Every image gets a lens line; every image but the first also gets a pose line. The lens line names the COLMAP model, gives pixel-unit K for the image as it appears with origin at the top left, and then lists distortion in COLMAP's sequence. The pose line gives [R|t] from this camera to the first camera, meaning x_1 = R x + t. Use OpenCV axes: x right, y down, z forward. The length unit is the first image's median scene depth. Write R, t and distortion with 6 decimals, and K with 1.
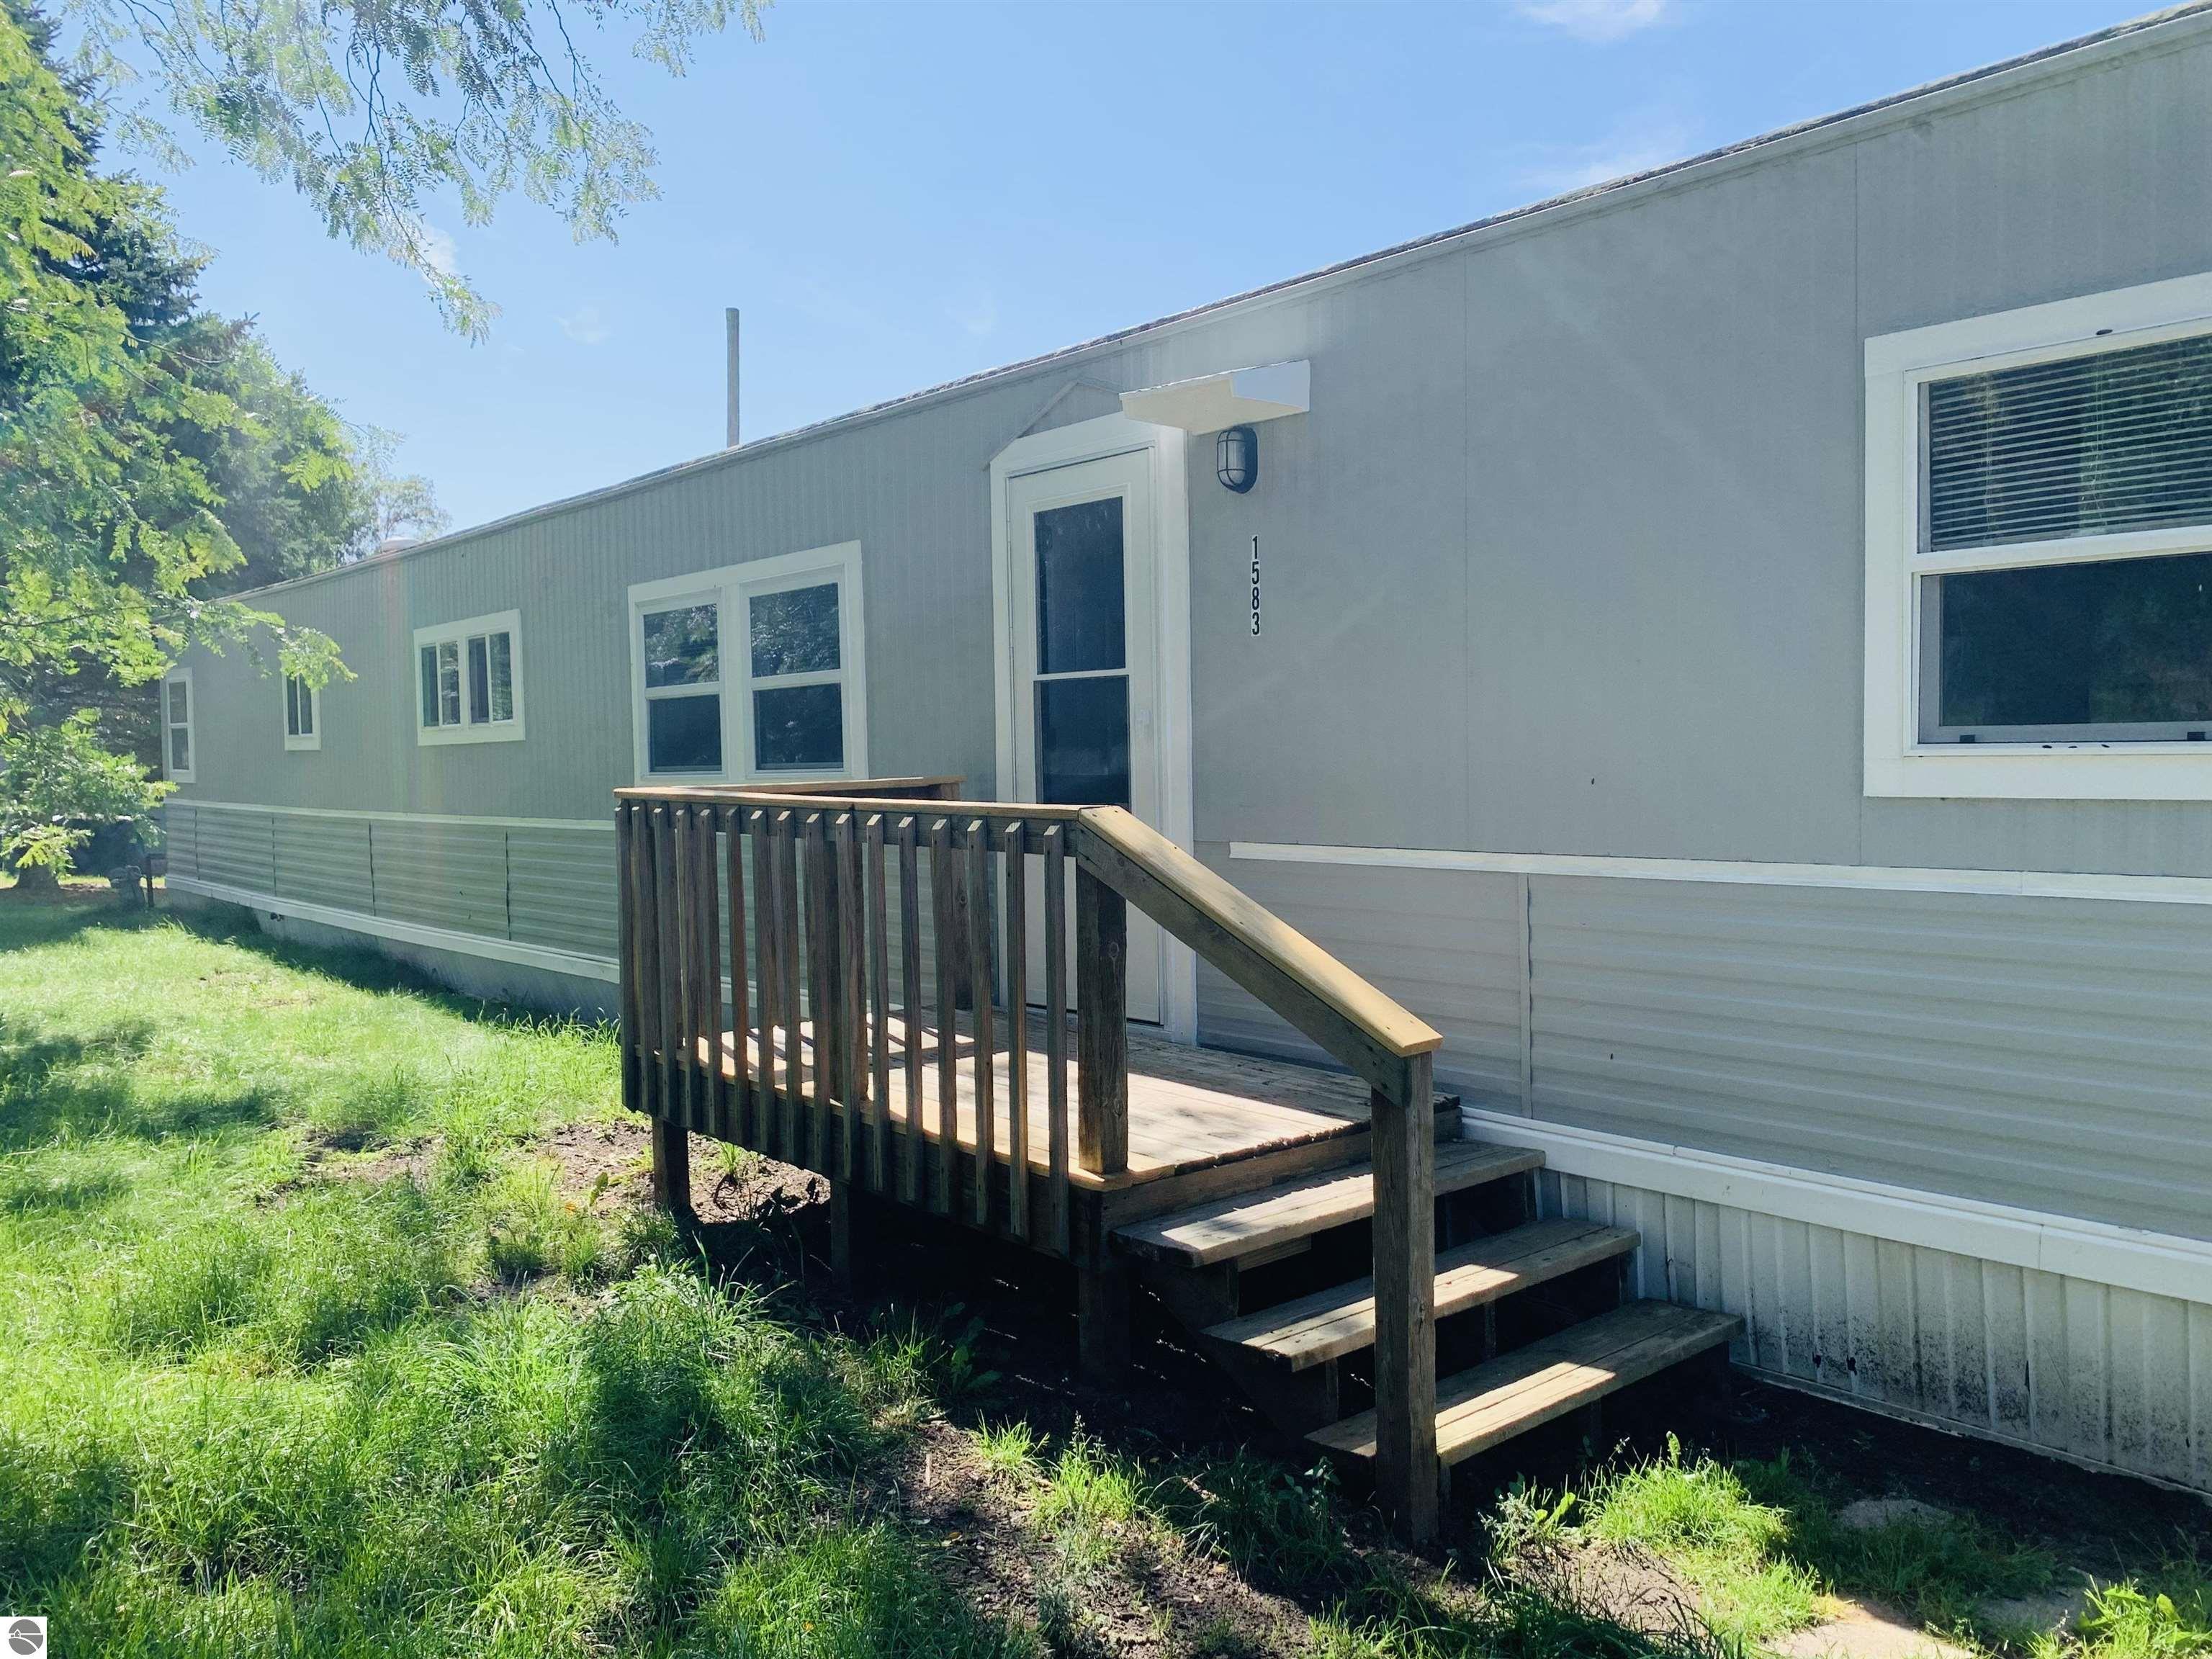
lens RADIAL K [[1686.5, 0, 1106.2], [0, 1686.5, 827.6], [0, 0, 1]] dist [0.026023, -0.029386]
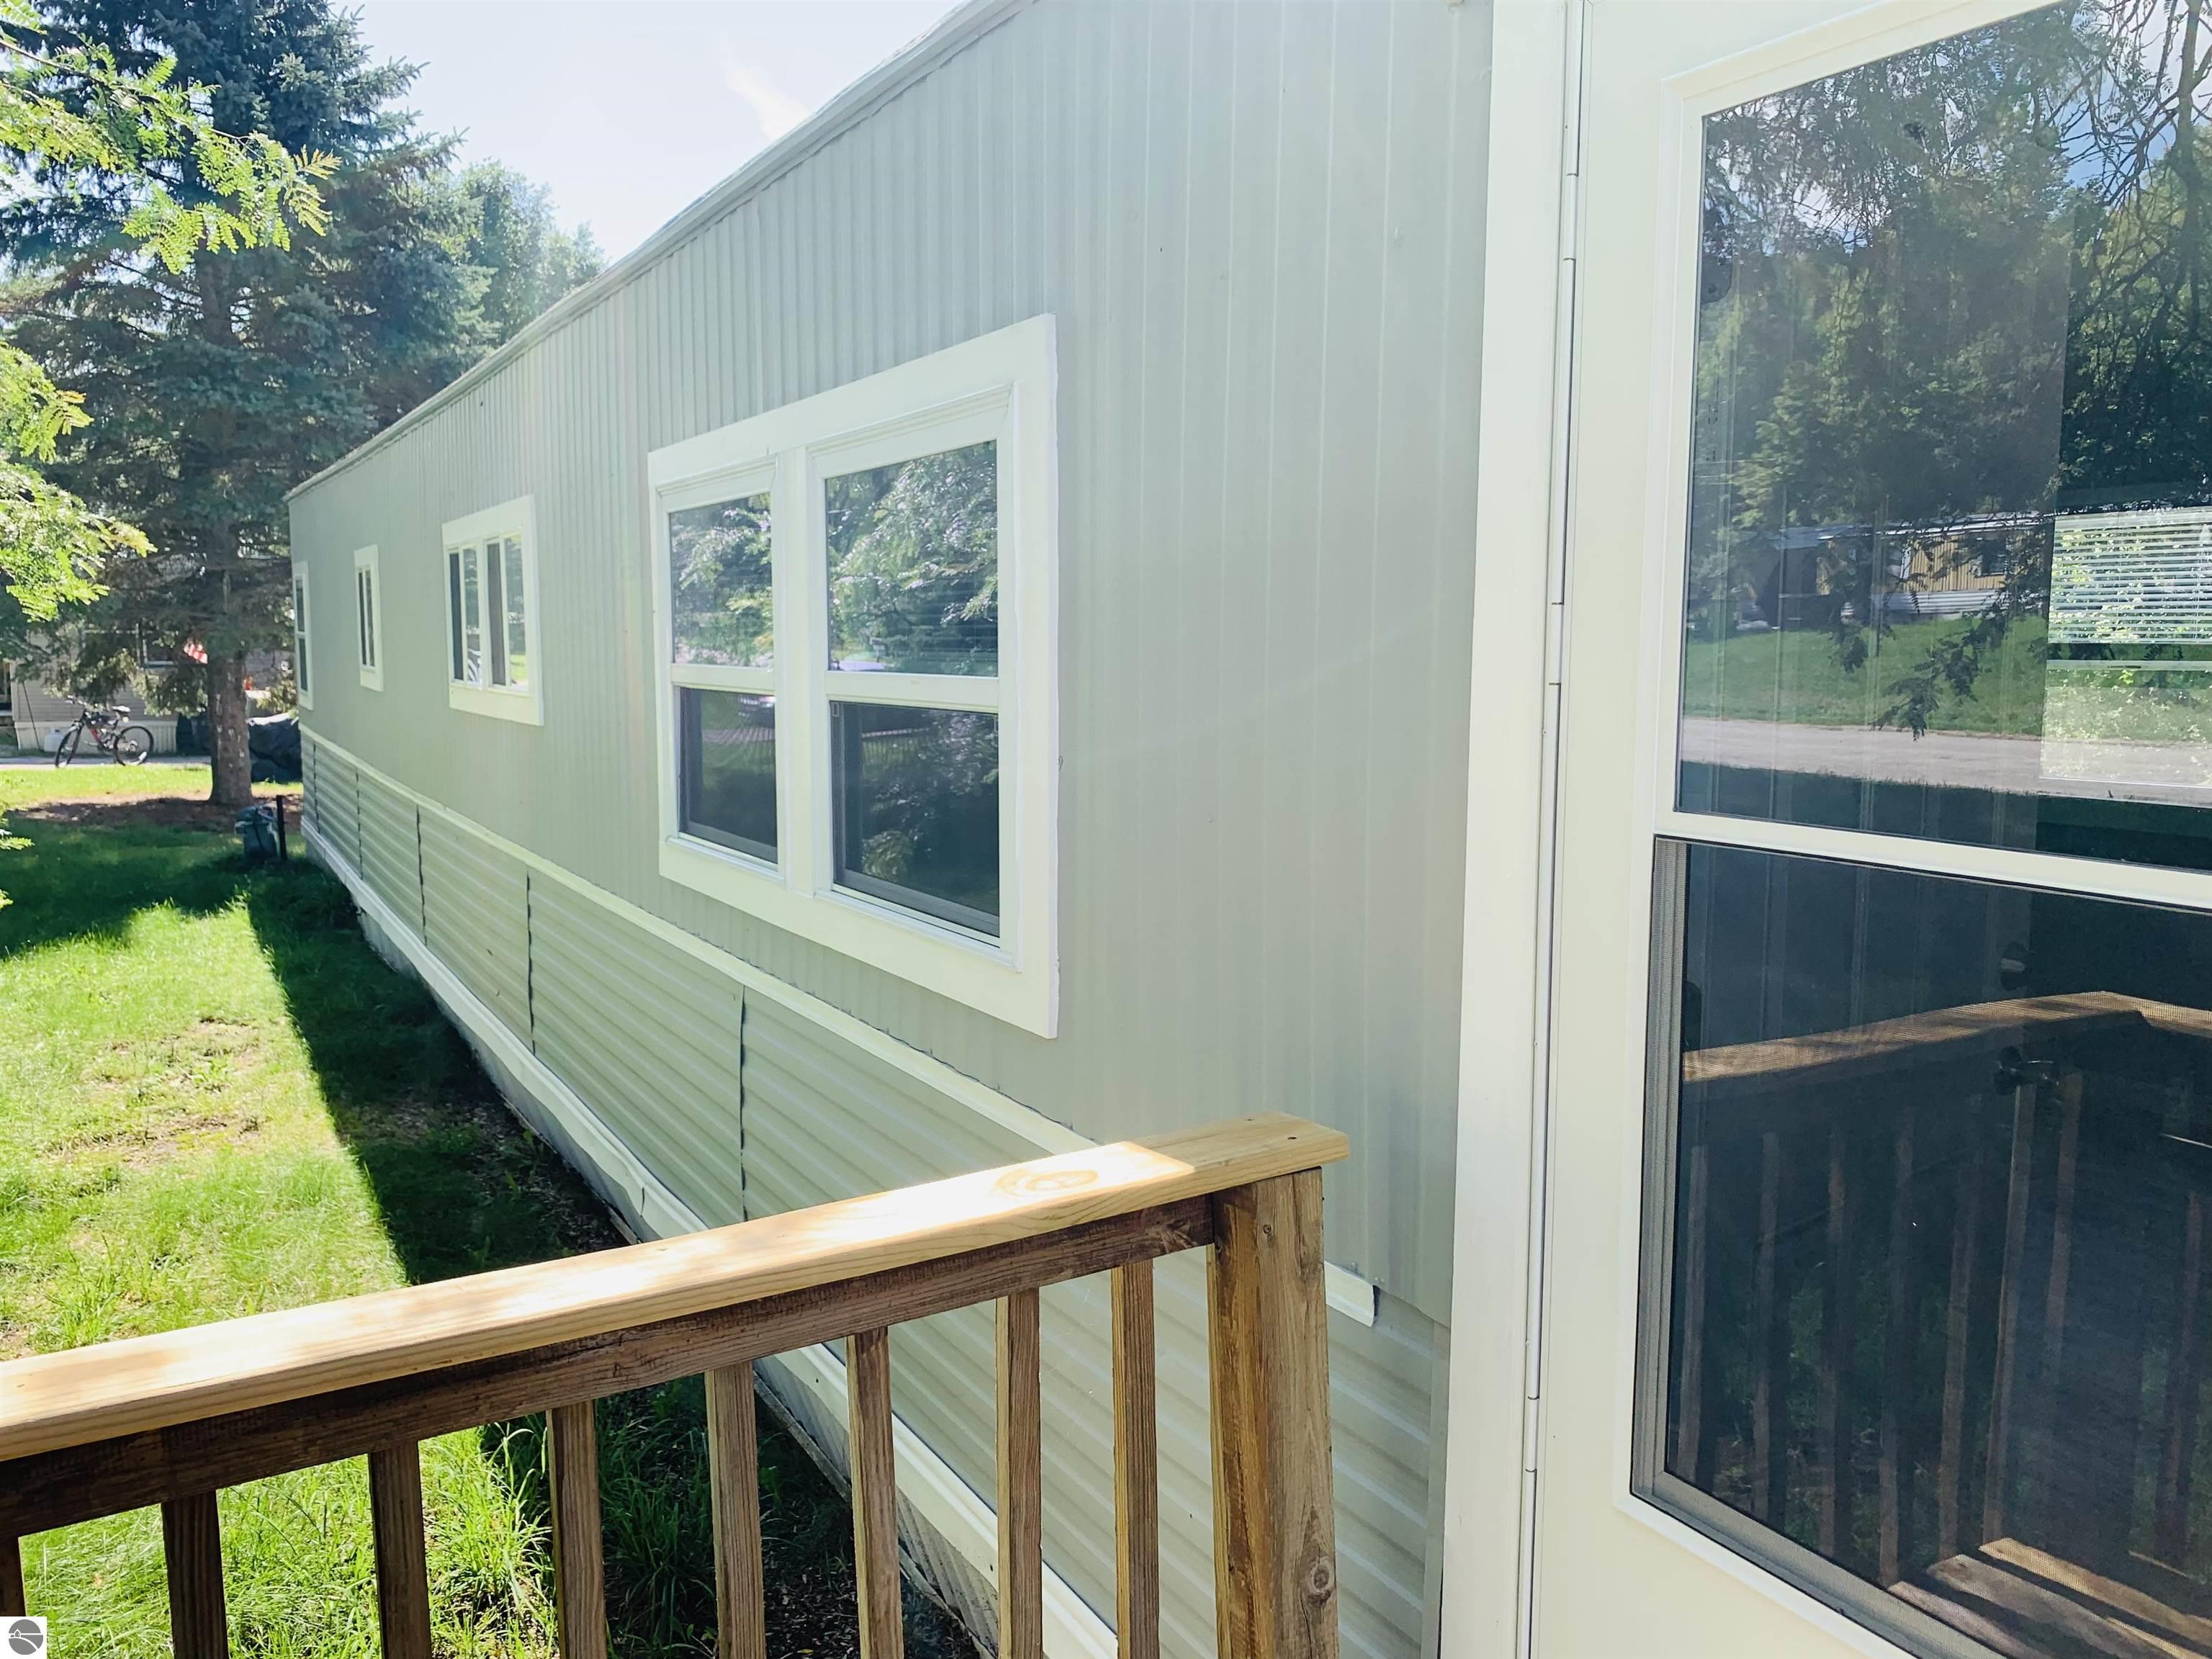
lens RADIAL K [[1686.5, 0, 1104.1], [0, 1686.5, 829.5], [0, 0, 1]] dist [0.026023, -0.029386]
pose [[0.982118, 0.033728, -0.185221, -0.058847], [-0.018675, 0.996422, 0.082426, -0.082799], [0.187338, -0.077493, 0.979234, 0.578534]]
